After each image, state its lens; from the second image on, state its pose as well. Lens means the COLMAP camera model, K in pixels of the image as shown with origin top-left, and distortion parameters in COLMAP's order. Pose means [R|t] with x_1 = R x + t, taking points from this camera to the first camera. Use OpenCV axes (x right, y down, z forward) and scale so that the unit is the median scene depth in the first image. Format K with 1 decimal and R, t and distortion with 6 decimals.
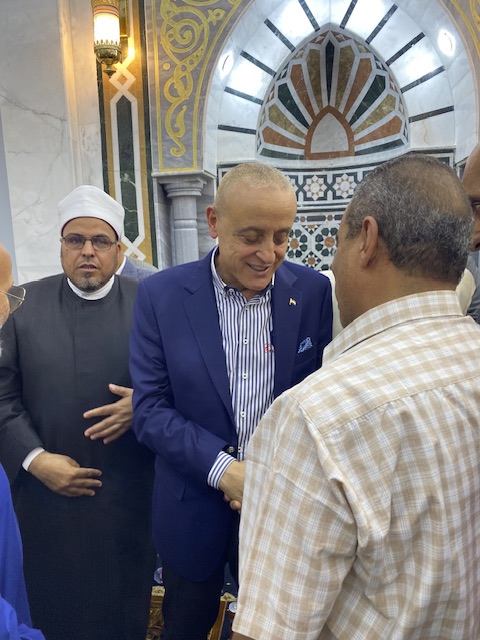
lens RADIAL K [[490.6, 0, 240.0], [0, 490.6, 320.0], [0, 0, 1]] dist [-0.005243, 0.000362]
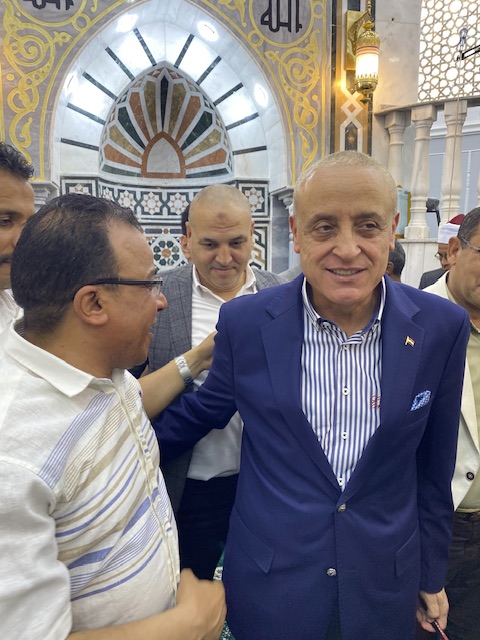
lens RADIAL K [[490.6, 0, 240.0], [0, 490.6, 320.0], [0, 0, 1]] dist [-0.005243, 0.000362]
pose [[0.929439, -0.019420, 0.368465, -0.082346], [0.027119, 0.999508, -0.015727, 0.016686], [-0.367979, 0.024609, 0.929509, -0.103026]]
